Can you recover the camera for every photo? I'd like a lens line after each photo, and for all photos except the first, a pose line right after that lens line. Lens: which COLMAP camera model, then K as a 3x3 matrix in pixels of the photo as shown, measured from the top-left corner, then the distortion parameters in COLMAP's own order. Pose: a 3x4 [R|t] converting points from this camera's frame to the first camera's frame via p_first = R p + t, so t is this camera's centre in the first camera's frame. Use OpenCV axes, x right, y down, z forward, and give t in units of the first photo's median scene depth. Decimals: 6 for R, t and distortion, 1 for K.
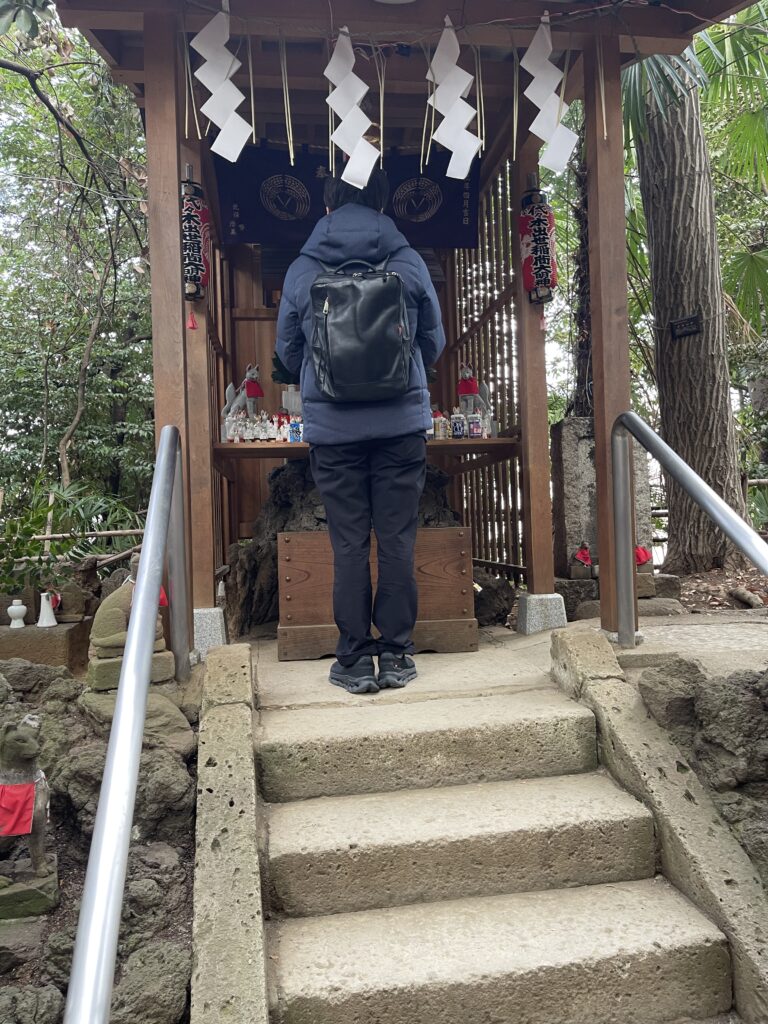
lens RADIAL K [[783.7, 0, 379.0], [0, 783.7, 517.2], [0, 0, 1]] dist [0.059926, -0.085401]
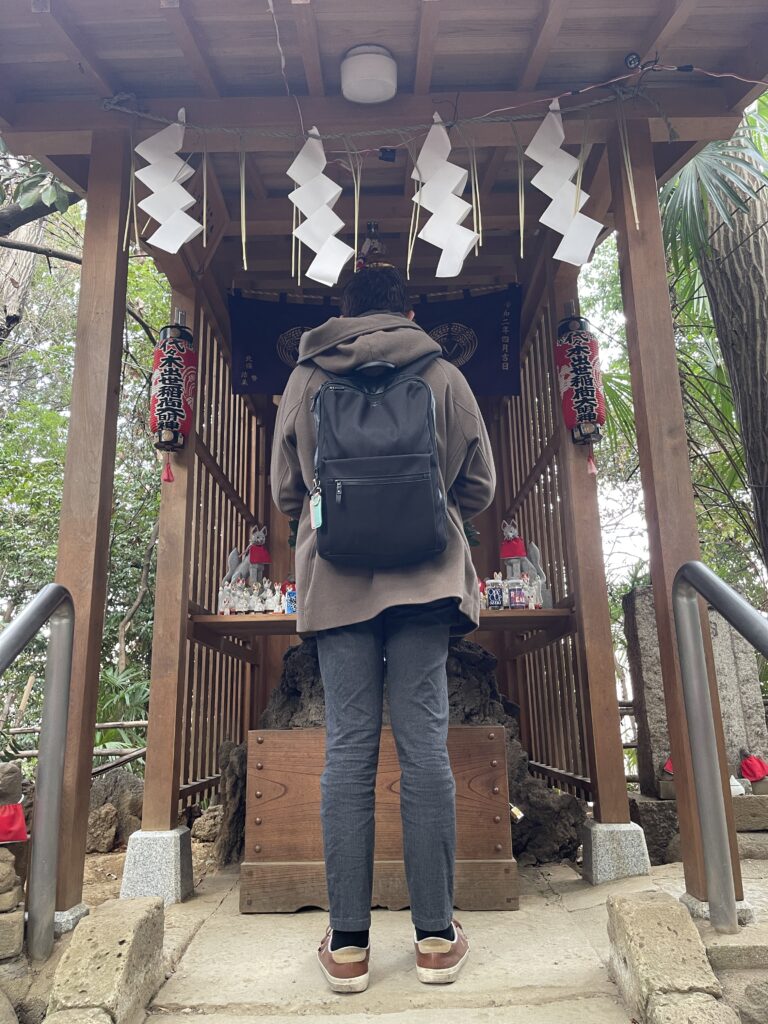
lens RADIAL K [[783.7, 0, 375.9], [0, 783.7, 512.1], [0, 0, 1]] dist [0.059926, -0.085401]
pose [[0.990872, -0.020579, -0.133226, 0.100148], [-0.011904, 0.971062, -0.238532, -0.004802], [0.134280, 0.237940, 0.961953, 0.212928]]
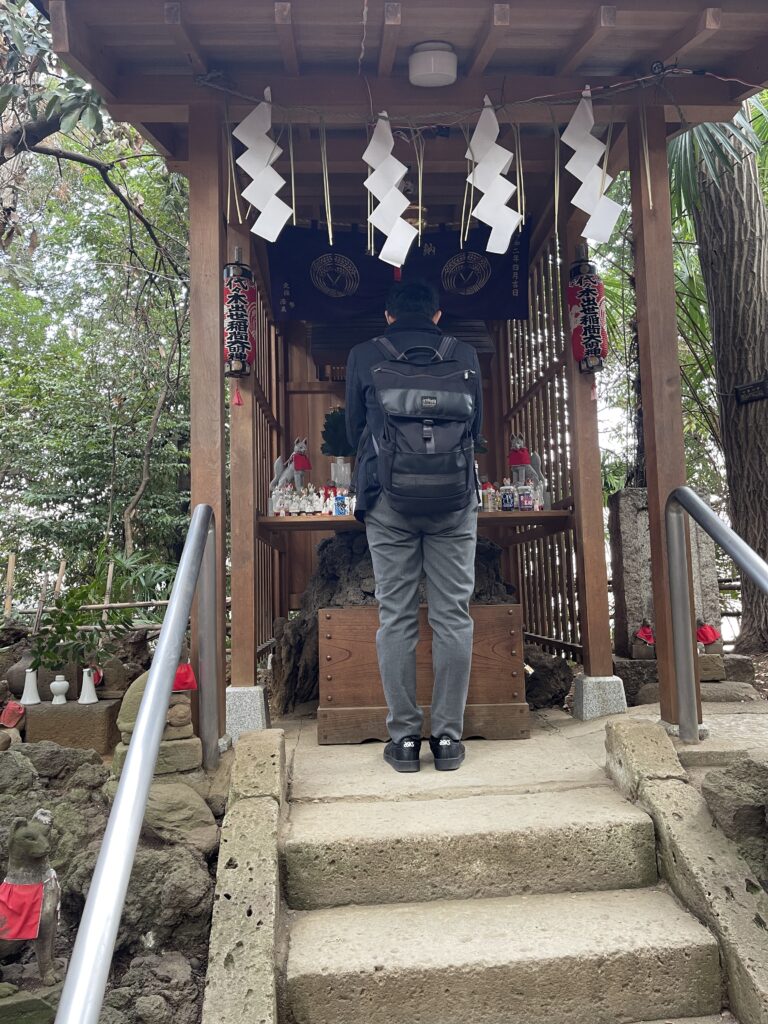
lens RADIAL K [[783.7, 0, 376.7], [0, 783.7, 515.0], [0, 0, 1]] dist [0.059926, -0.085401]
pose [[0.996354, -0.002675, -0.085268, 0.024938], [-0.004543, 0.996426, -0.084345, -0.014538], [0.085189, 0.084425, 0.992782, 0.029096]]
